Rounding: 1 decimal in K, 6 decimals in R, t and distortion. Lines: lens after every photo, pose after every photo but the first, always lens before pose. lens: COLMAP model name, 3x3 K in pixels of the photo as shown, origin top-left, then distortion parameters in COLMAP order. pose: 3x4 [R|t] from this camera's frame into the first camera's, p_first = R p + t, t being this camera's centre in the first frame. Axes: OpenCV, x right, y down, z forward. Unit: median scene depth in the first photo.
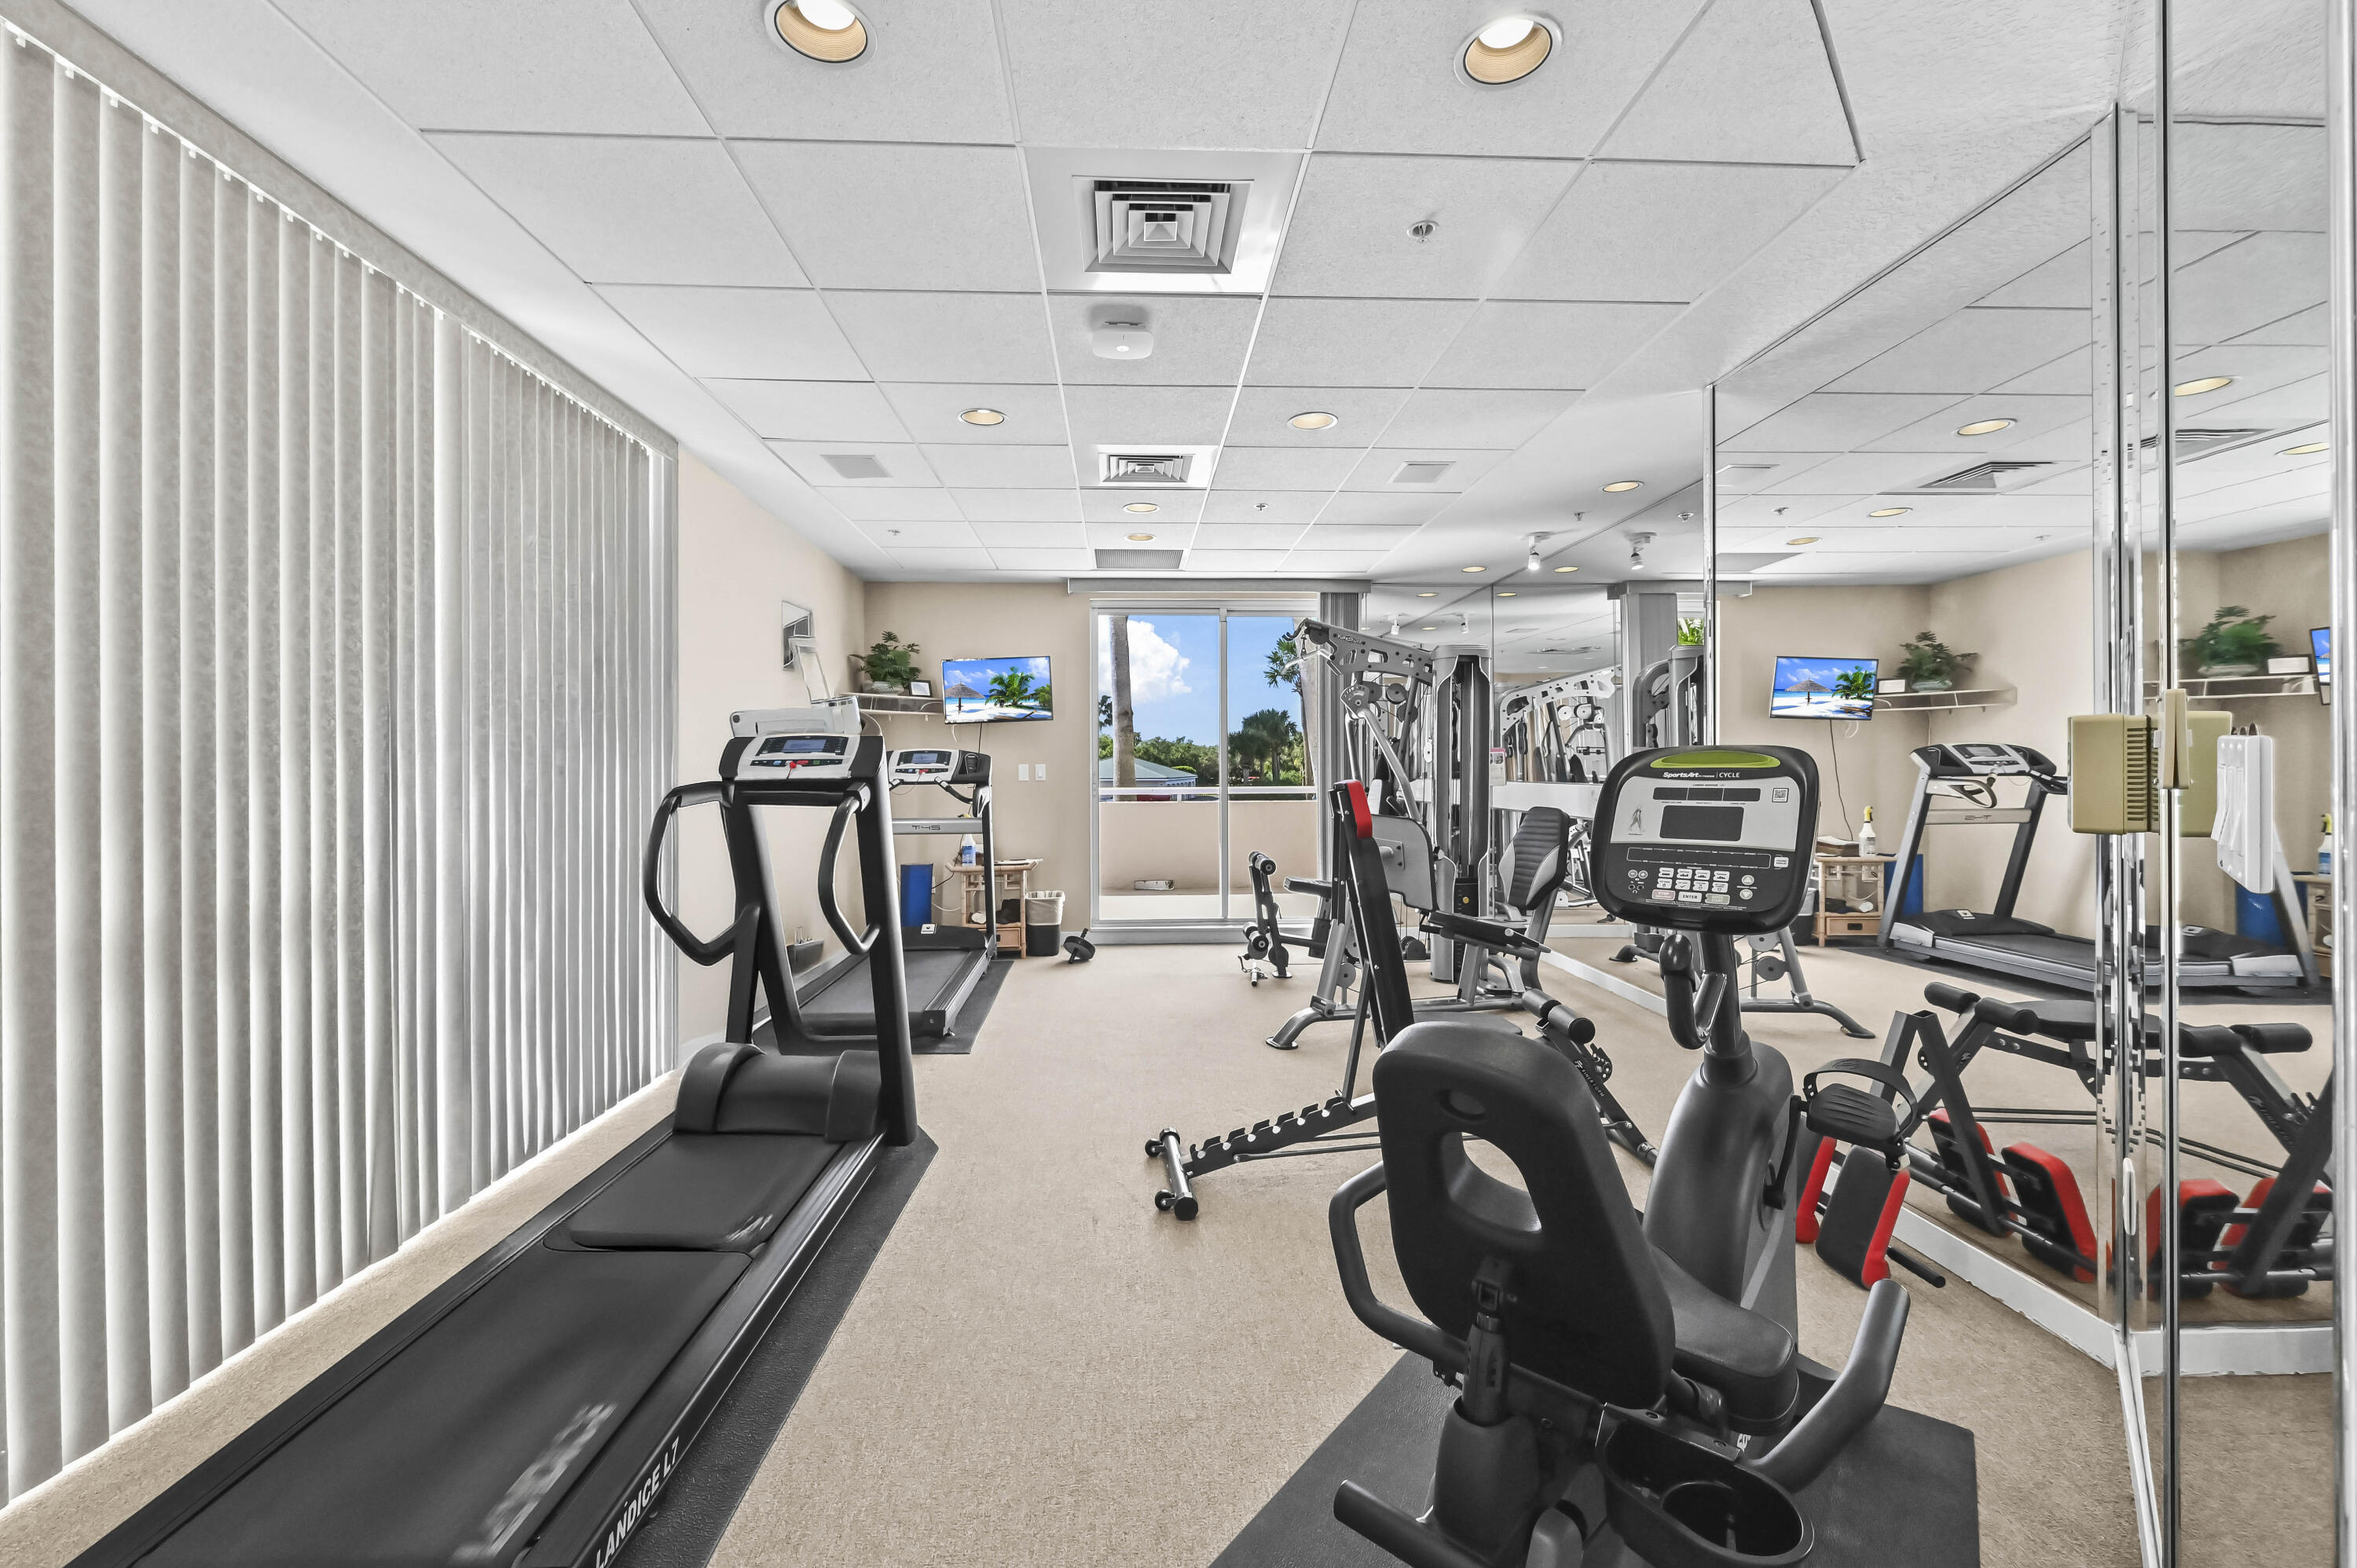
lens RADIAL K [[972.0, 0, 1170.7], [0, 972.0, 773.8], [0, 0, 1]] dist [0.003157, -0.000856]
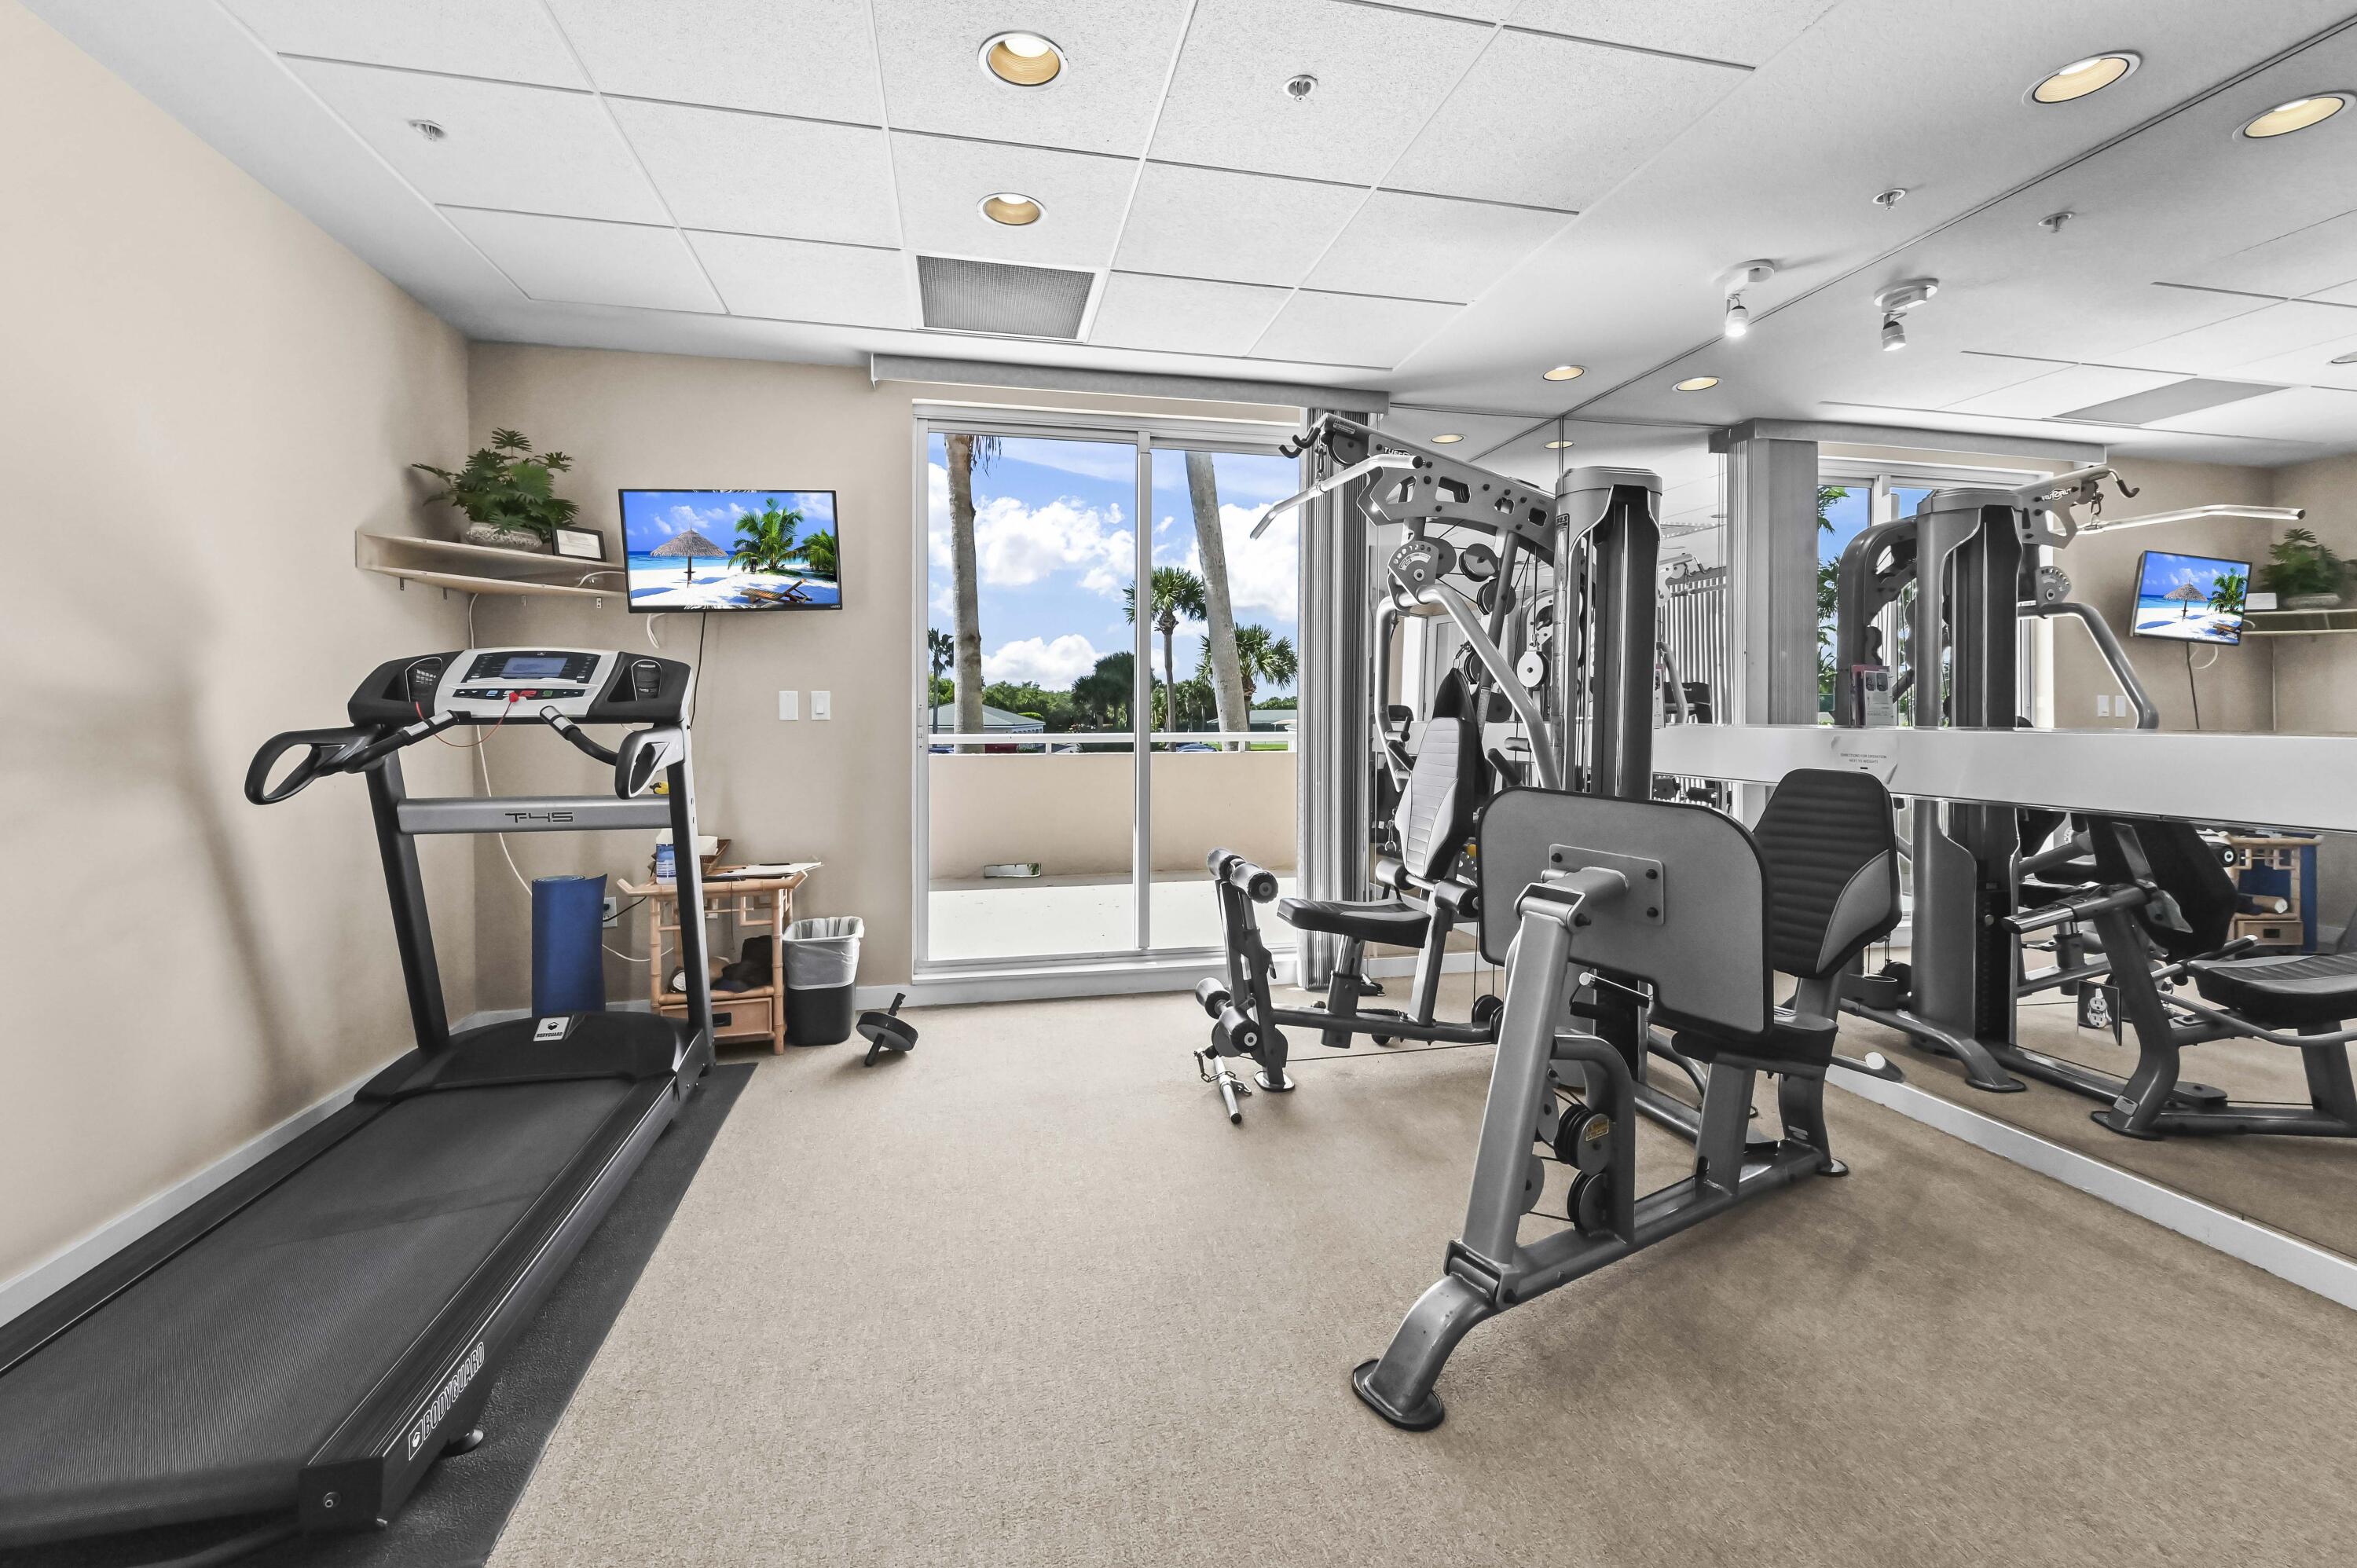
lens RADIAL K [[972.0, 0, 1171.3], [0, 972.0, 710.7], [0, 0, 1]] dist [0.003157, -0.000856]
pose [[0.987215, 0.004719, 0.159325, -0.025391], [-0.002967, 0.999933, -0.011232, 0.007883], [-0.159367, 0.010616, 0.987162, 0.441379]]
